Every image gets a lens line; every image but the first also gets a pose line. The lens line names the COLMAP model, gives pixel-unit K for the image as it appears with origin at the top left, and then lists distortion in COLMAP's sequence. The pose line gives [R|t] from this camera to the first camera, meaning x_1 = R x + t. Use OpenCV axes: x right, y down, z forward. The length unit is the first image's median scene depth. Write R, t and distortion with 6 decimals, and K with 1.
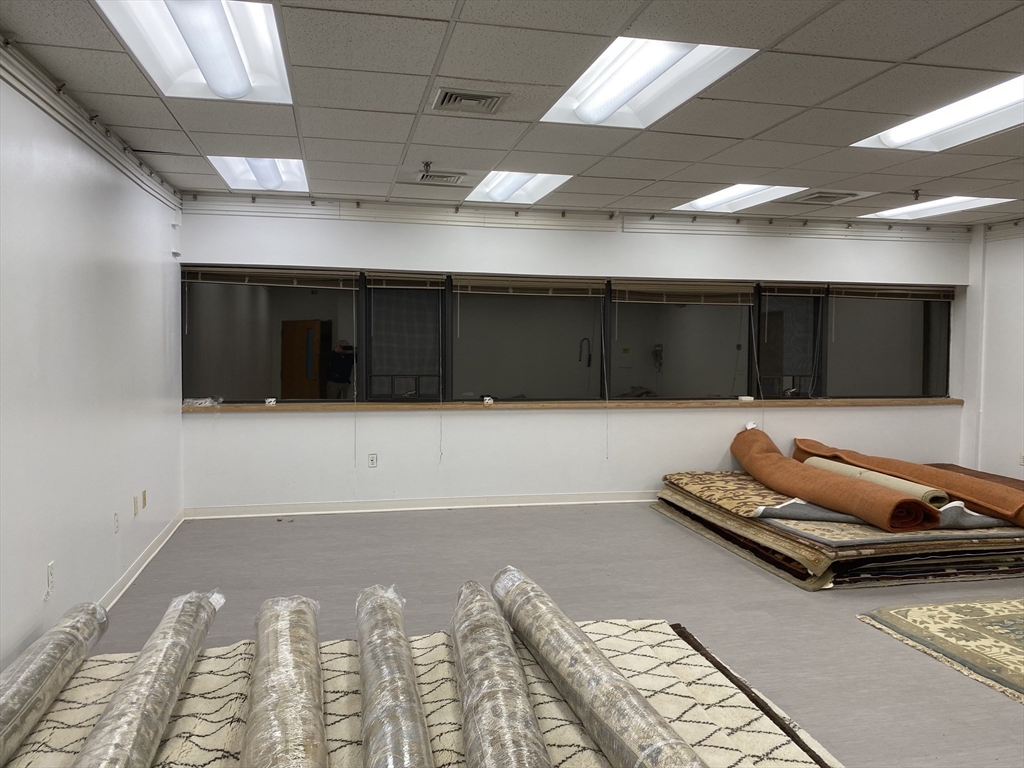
lens RADIAL K [[759.9, 0, 512.0], [0, 759.9, 384.0], [0, 0, 1]] dist [0.056242, -0.082483]
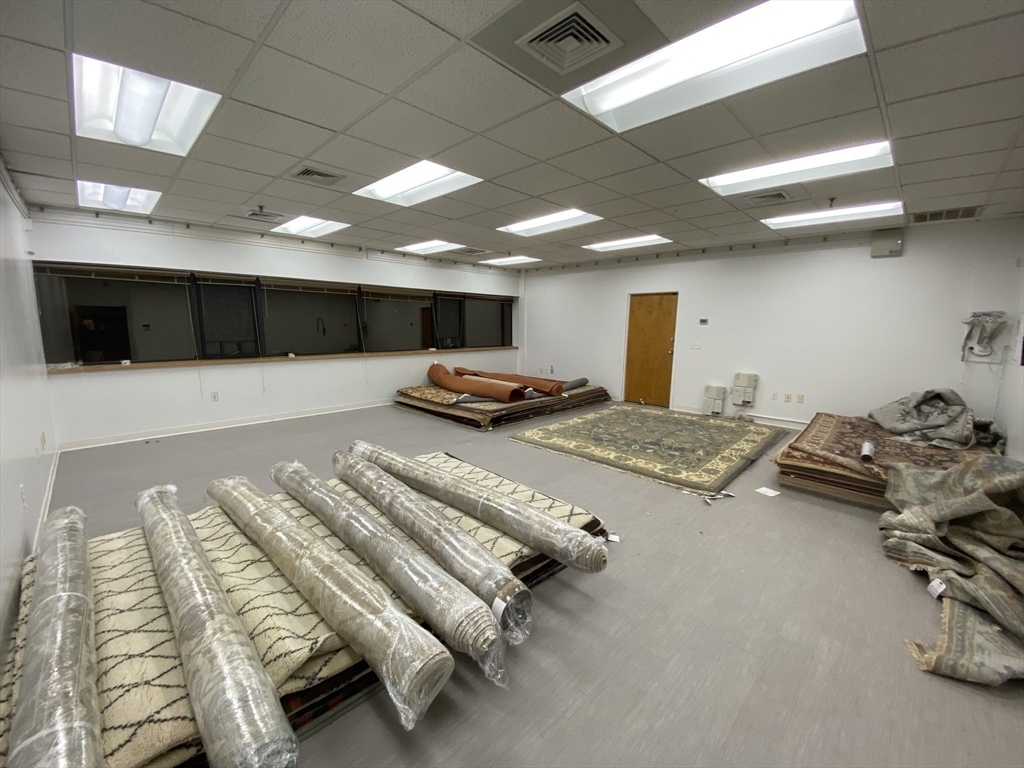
lens RADIAL K [[397.4, 0, 517.4], [0, 397.4, 393.2], [0, 0, 1]] dist [-0.033657, -0.000603]
pose [[0.826715, -0.093098, 0.554865, -0.131366], [0.023686, 0.991099, 0.131001, 0.003843], [-0.562122, -0.095158, 0.821562, -0.005946]]
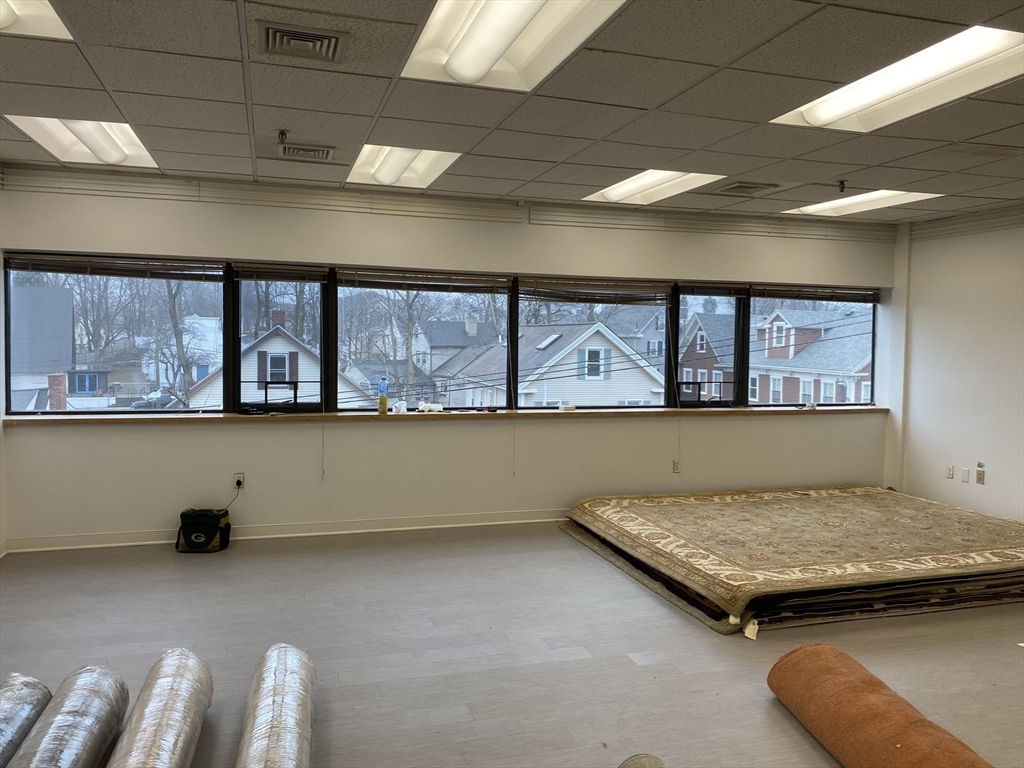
lens RADIAL K [[771.1, 0, 512.0], [0, 771.1, 384.0], [0, 0, 1]] dist [0.056369, -0.085208]
pose [[0.996286, 0.001569, 0.086091, 0.056258], [-0.001455, 0.999998, -0.001384, -0.010167], [-0.086093, 0.001254, 0.996286, 0.111186]]
